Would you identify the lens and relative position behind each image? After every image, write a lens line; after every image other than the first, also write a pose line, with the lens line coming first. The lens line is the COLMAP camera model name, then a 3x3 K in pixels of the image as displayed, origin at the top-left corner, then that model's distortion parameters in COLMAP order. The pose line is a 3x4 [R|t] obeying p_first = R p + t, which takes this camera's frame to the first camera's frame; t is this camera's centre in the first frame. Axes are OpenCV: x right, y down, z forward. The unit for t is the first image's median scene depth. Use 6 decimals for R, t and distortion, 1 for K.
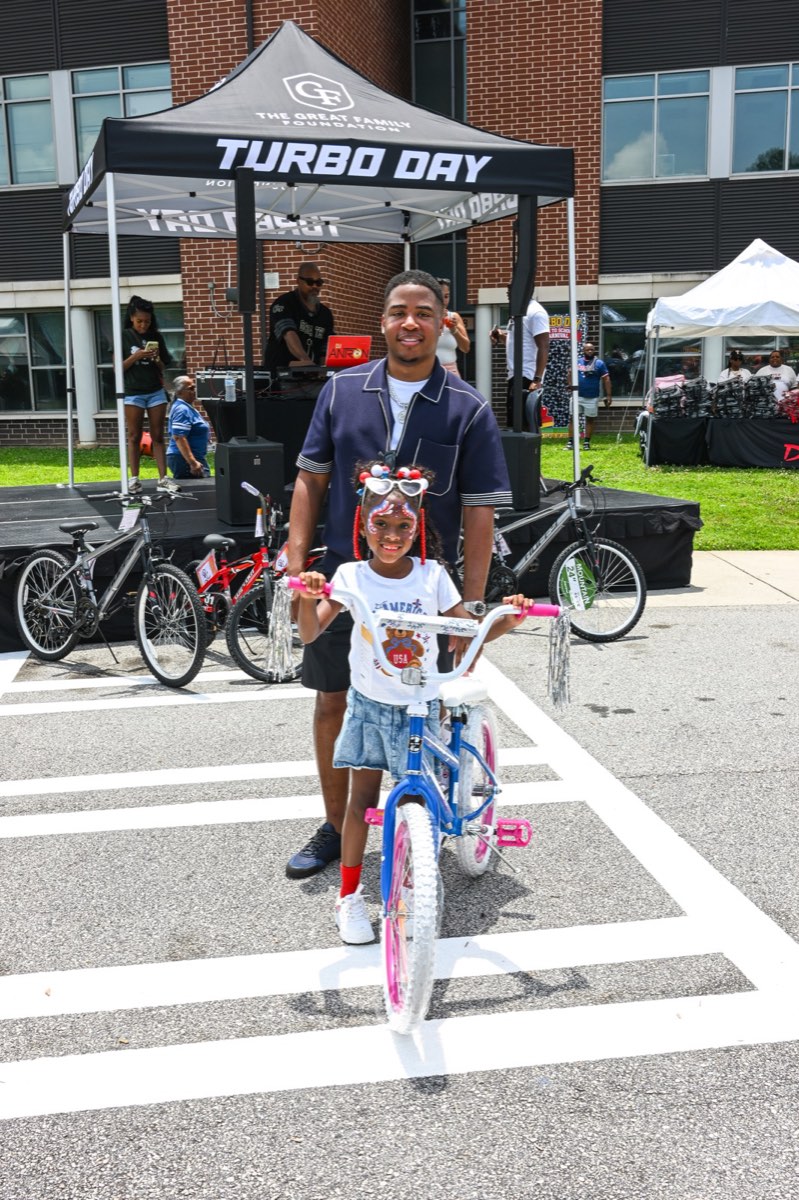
lens RADIAL K [[1116.1, 0, 399.5], [0, 1116.1, 600.0], [0, 0, 1]] dist [-0.008334, -0.002219]
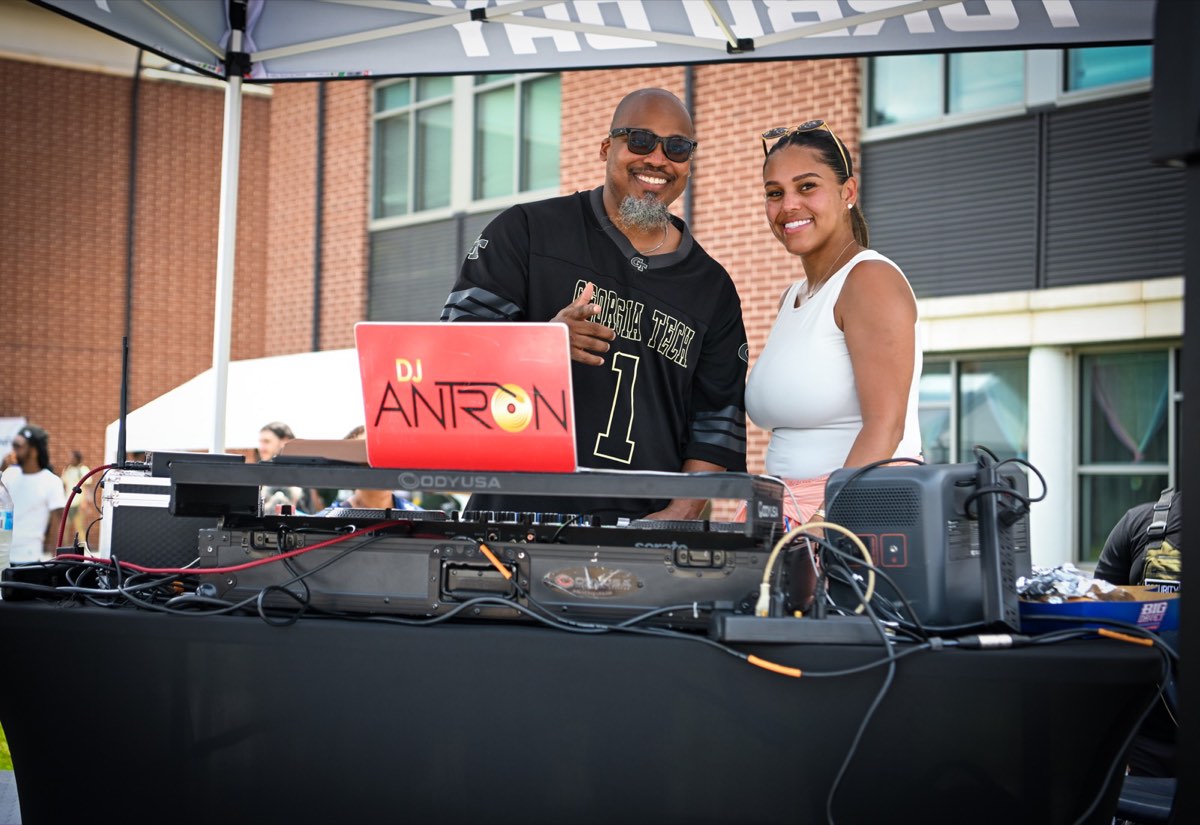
lens RADIAL K [[1893.7, 0, 600.0], [0, 1893.7, 412.5], [0, 0, 1]] dist [0.007121, 0.014349]
pose [[0.785678, 0.007703, -0.618588, 0.153841], [-0.151957, 0.971691, -0.180903, -0.132934], [0.599682, 0.236130, 0.764607, 0.614413]]
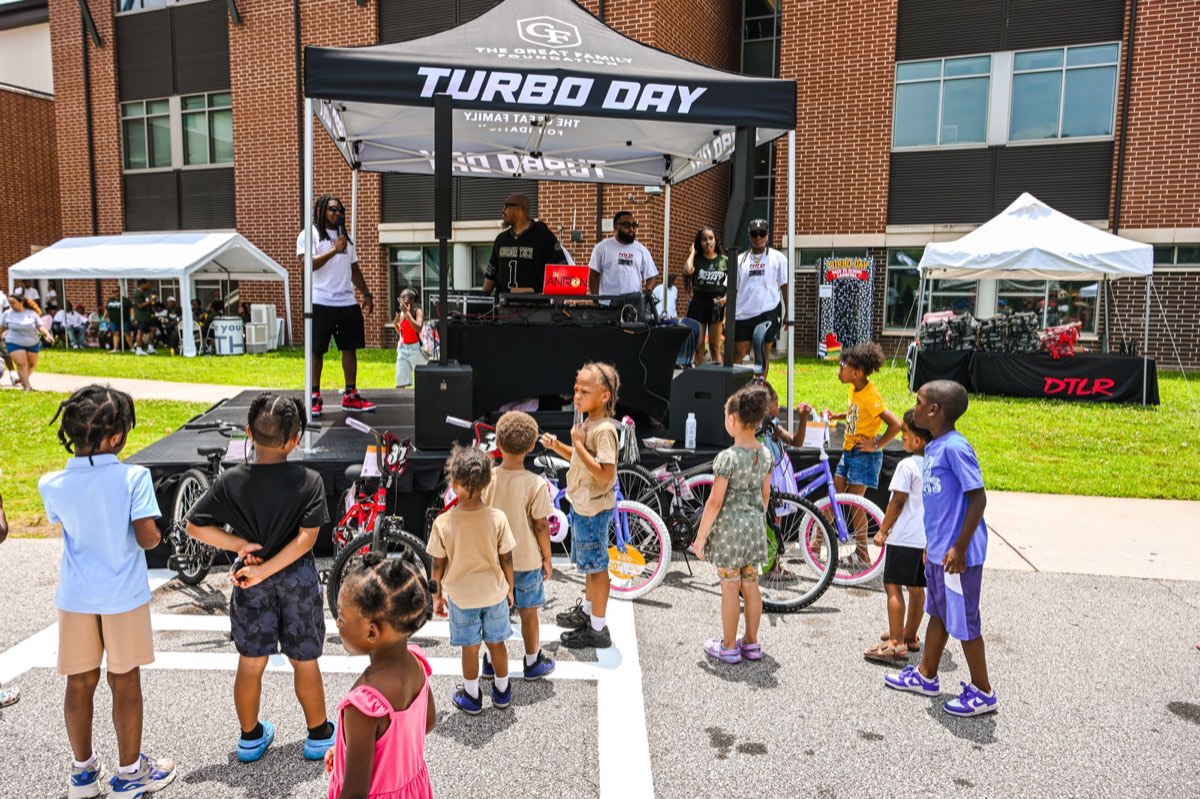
lens RADIAL K [[839.2, 0, 600.0], [0, 839.2, 399.5], [0, 0, 1]] dist [0.002992, 0.000375]
pose [[0.983979, 0.051915, -0.170561, 0.099194], [-0.065636, 0.994959, -0.075820, -0.047416], [0.165765, 0.085801, 0.982426, 0.213762]]
